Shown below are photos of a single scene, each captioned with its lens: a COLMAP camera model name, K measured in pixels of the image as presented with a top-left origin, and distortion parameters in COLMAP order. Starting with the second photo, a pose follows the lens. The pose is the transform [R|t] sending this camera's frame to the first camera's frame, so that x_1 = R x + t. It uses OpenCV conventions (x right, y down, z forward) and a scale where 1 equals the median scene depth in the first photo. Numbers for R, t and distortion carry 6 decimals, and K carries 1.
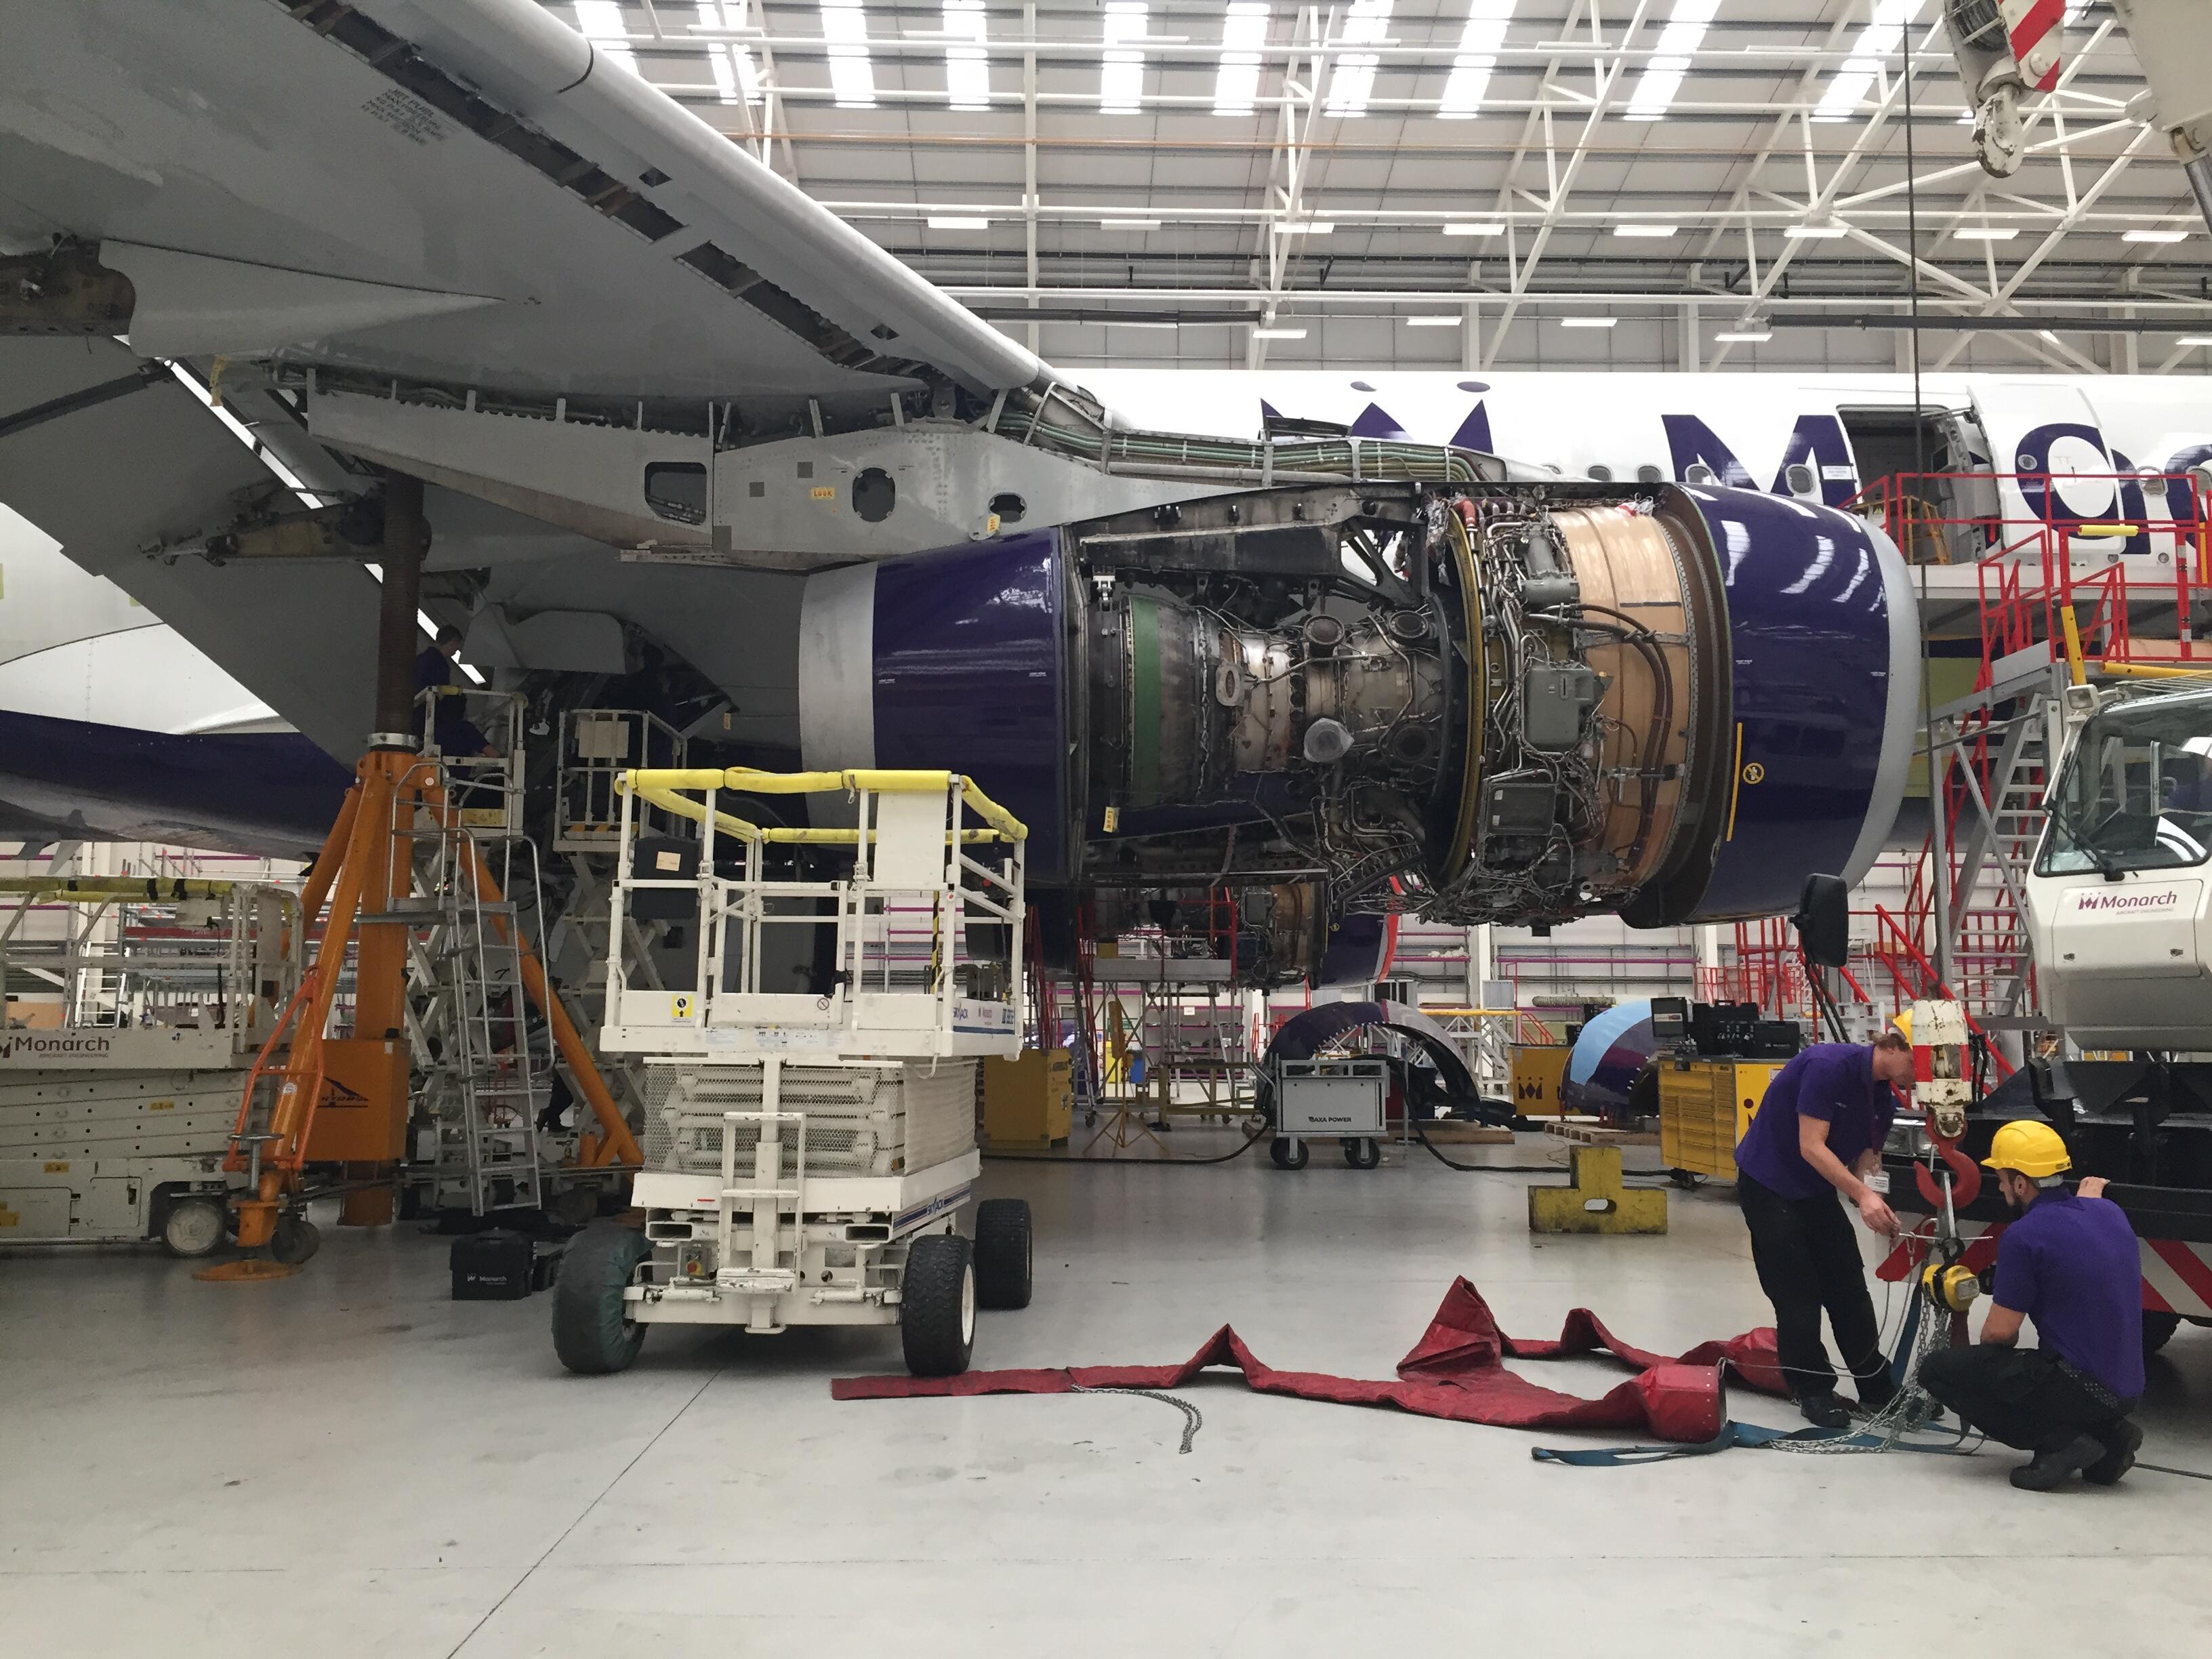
lens RADIAL K [[1898.3, 0, 1106.0], [0, 1898.3, 829.5], [0, 0, 1]] dist [0.051067, -0.015871]
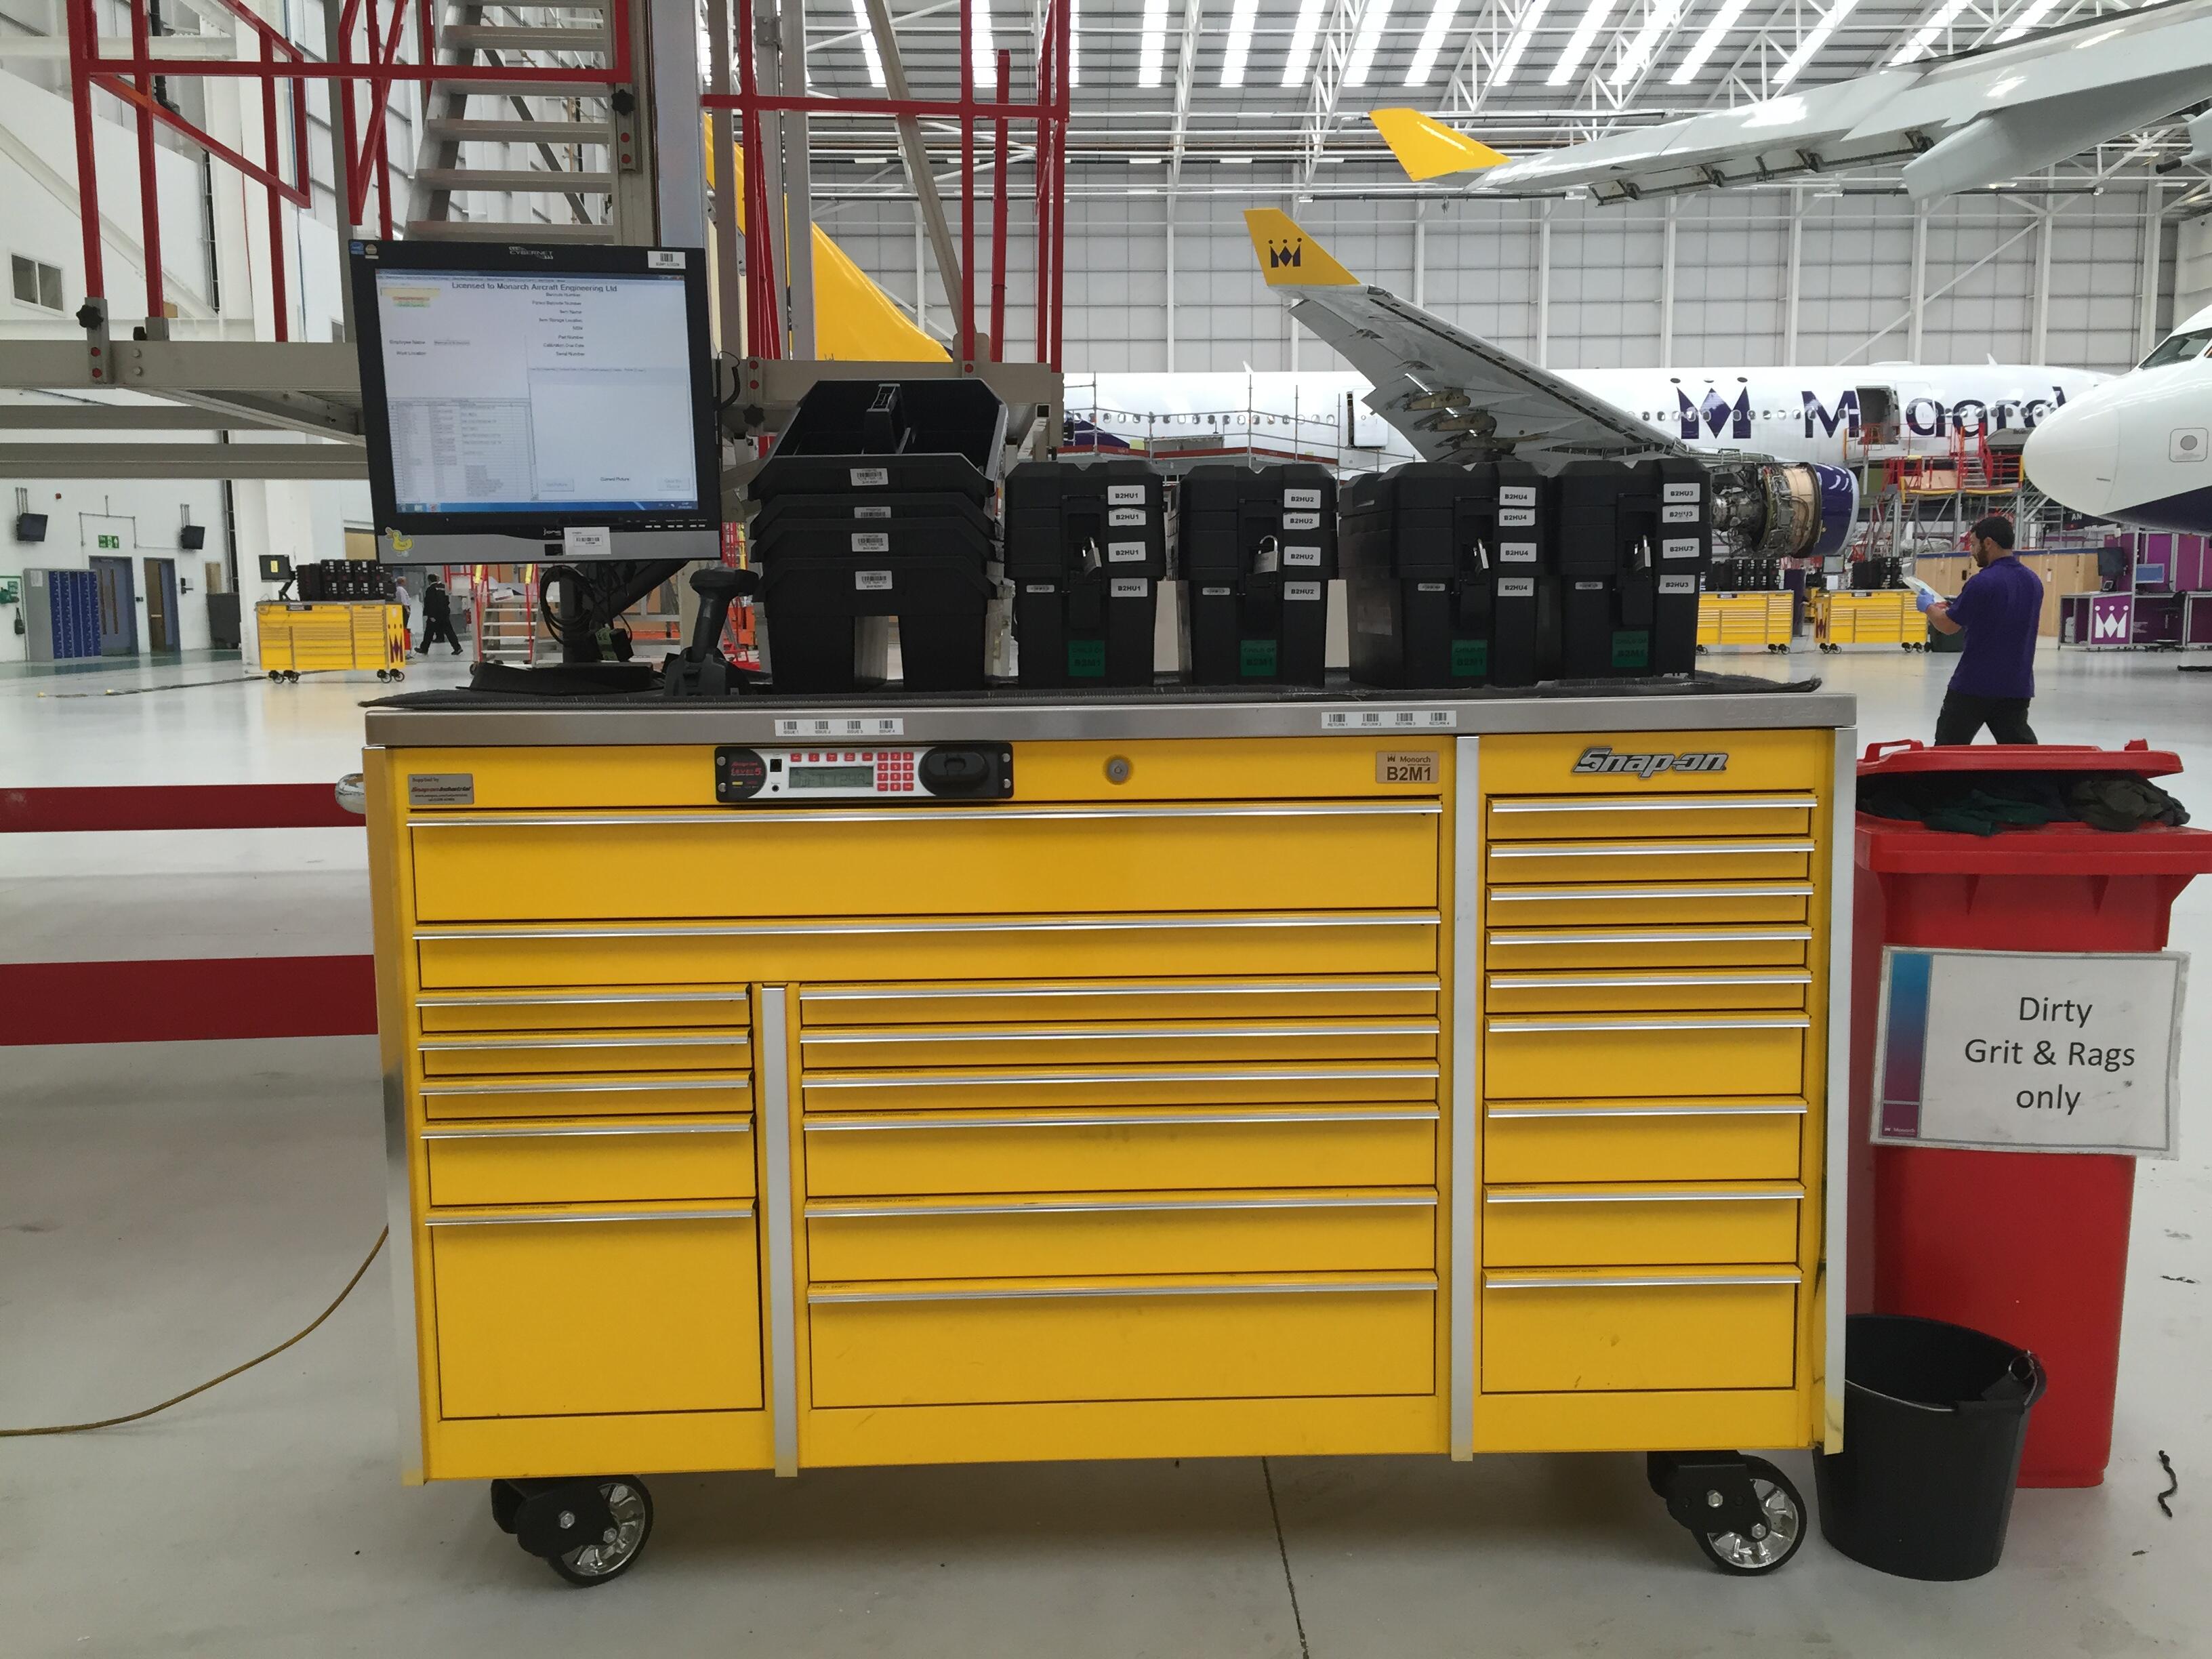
lens RADIAL K [[1898.3, 0, 1106.0], [0, 1898.3, 829.5], [0, 0, 1]] dist [0.051067, -0.015871]
pose [[0.999789, -0.011427, -0.017097, -1.368722], [0.014921, 0.975204, 0.220803, -0.368874], [0.014150, -0.221012, 0.975168, -3.824778]]
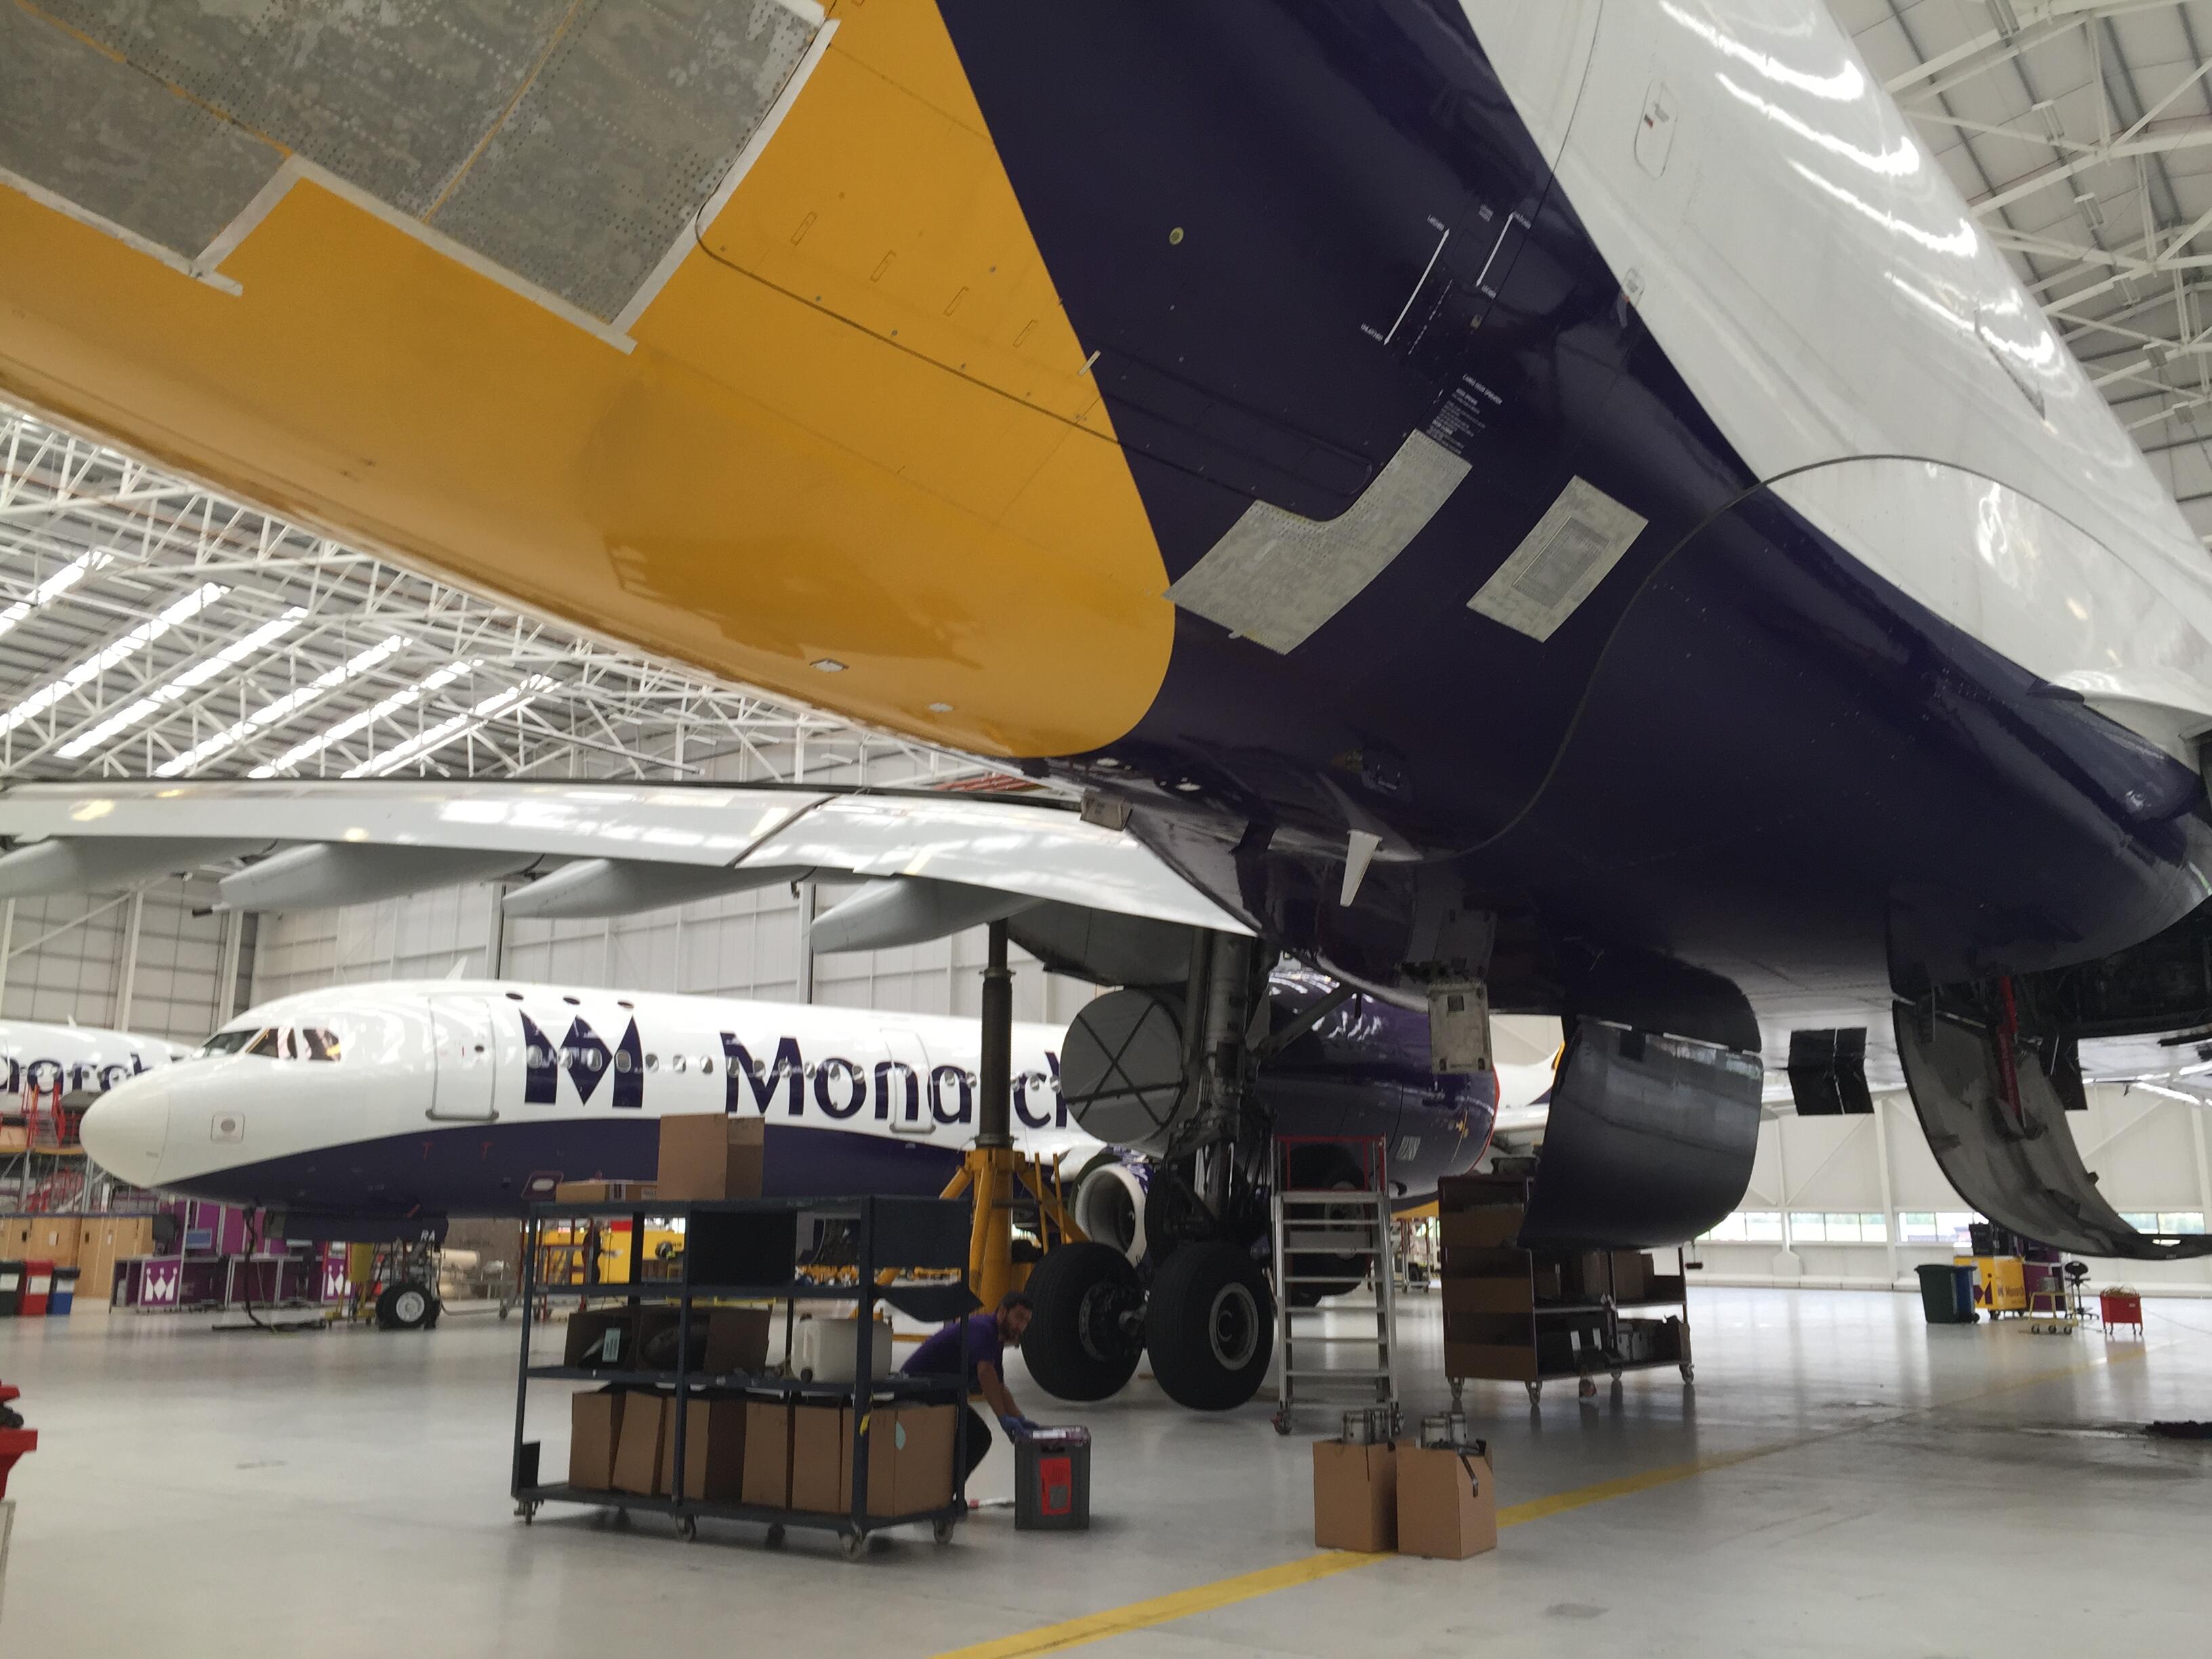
lens RADIAL K [[1898.3, 0, 1106.0], [0, 1898.3, 829.5], [0, 0, 1]] dist [0.051067, -0.015871]
pose [[0.622596, 0.164294, 0.765102, -1.507455], [-0.080567, 0.985974, -0.146163, -0.434337], [-0.778385, 0.029359, 0.627101, -4.261804]]
